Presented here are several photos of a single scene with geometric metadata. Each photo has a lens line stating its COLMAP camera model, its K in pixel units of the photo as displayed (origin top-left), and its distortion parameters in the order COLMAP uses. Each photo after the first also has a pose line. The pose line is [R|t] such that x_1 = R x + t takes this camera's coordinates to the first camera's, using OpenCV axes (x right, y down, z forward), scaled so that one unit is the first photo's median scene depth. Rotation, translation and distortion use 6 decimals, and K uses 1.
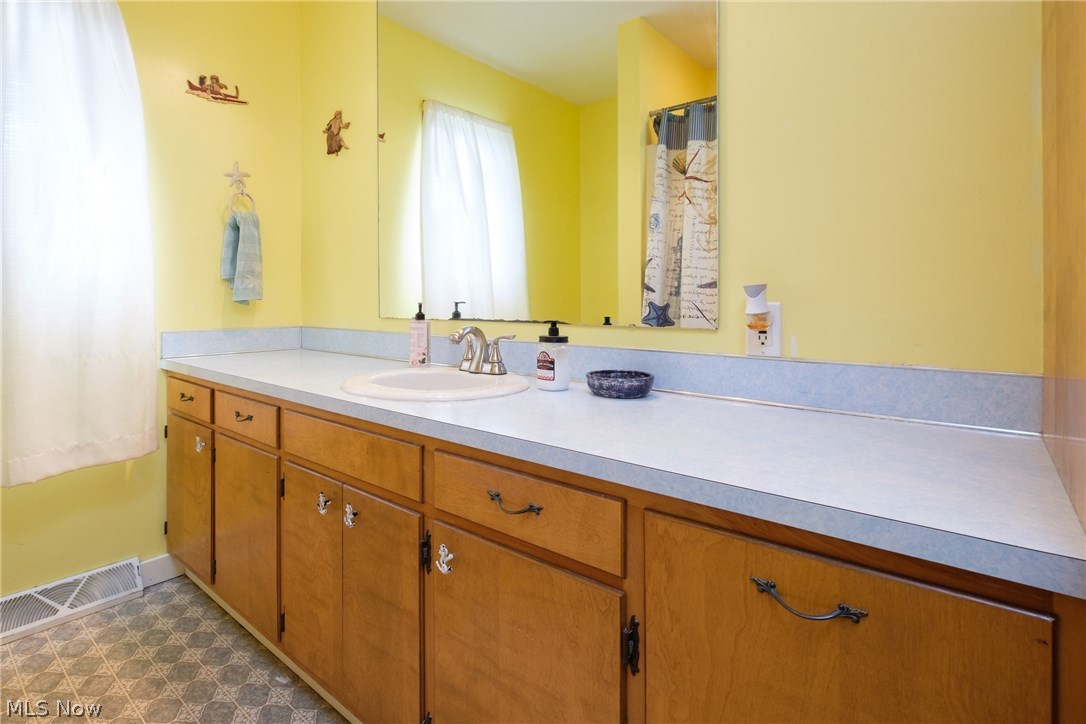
lens RADIAL K [[483.7, 0, 541.4], [0, 483.7, 327.7], [0, 0, 1]] dist [0.001080, -0.001961]
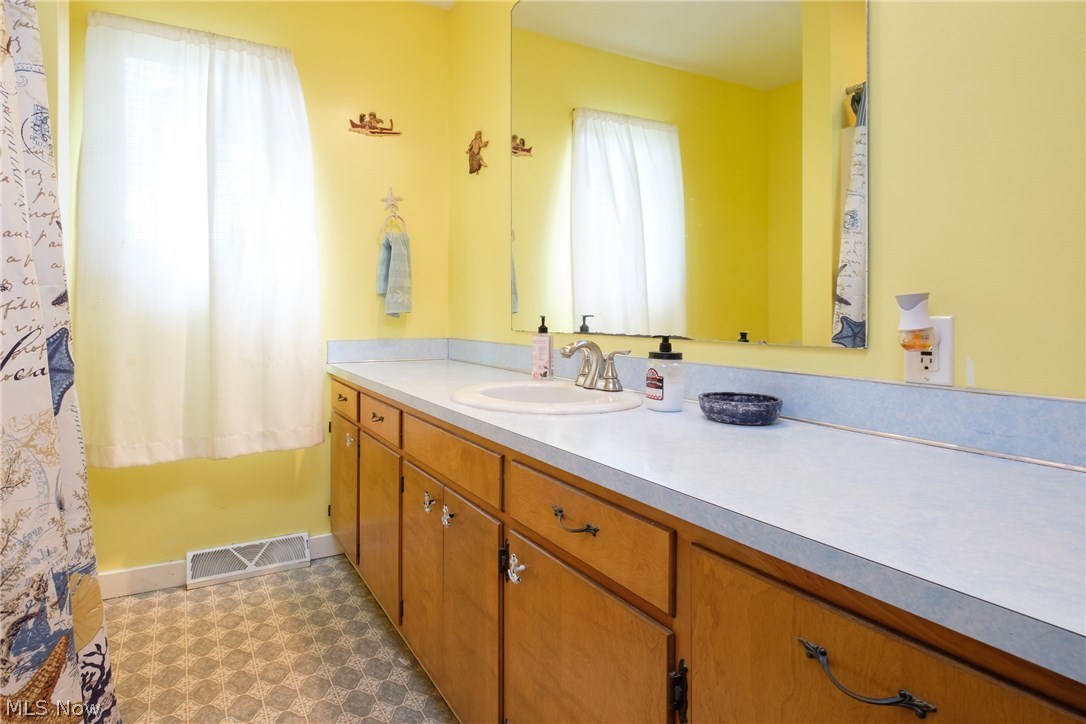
lens RADIAL K [[511.8, 0, 543.2], [0, 511.8, 342.8], [0, 0, 1]] dist [-0.000195, -0.000369]
pose [[0.949283, 0.019670, -0.313806, 0.109660], [-0.019904, 0.999799, 0.002459, 0.001702], [0.313792, 0.003911, 0.949484, 0.001601]]
